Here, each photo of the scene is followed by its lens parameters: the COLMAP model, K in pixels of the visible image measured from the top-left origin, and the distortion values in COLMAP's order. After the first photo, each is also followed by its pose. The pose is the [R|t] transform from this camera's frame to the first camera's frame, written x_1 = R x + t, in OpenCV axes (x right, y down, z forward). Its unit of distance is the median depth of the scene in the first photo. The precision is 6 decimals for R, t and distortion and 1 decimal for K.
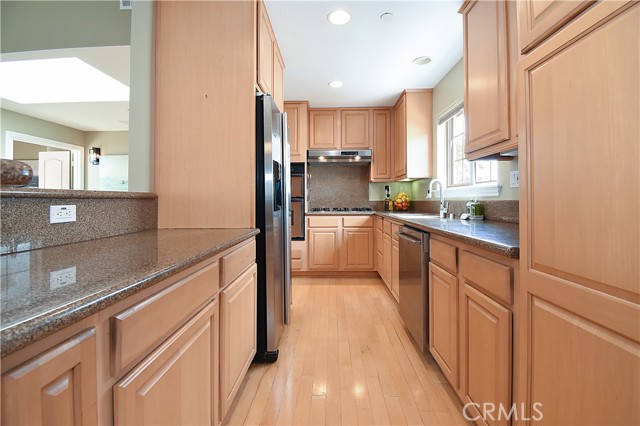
lens RADIAL K [[289.3, 0, 312.2], [0, 289.3, 199.5], [0, 0, 1]] dist [0.003062, -0.005736]
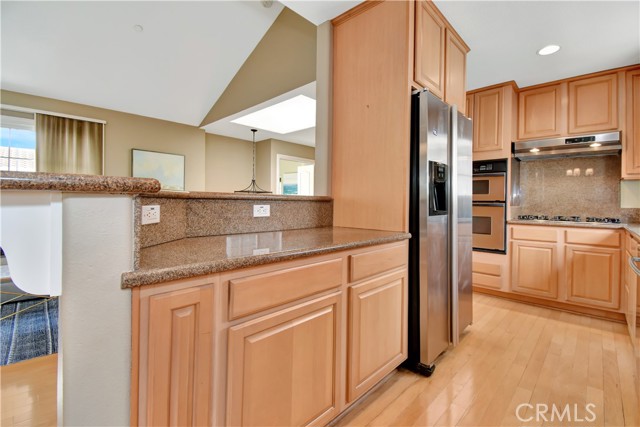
lens RADIAL K [[289.3, 0, 316.0], [0, 289.3, 208.5], [0, 0, 1]] dist [0.003062, -0.005736]
pose [[0.746200, 0.027538, -0.665152, 0.142017], [-0.013946, 0.999571, 0.025737, -0.001627], [0.665576, -0.009929, 0.746264, 0.045000]]
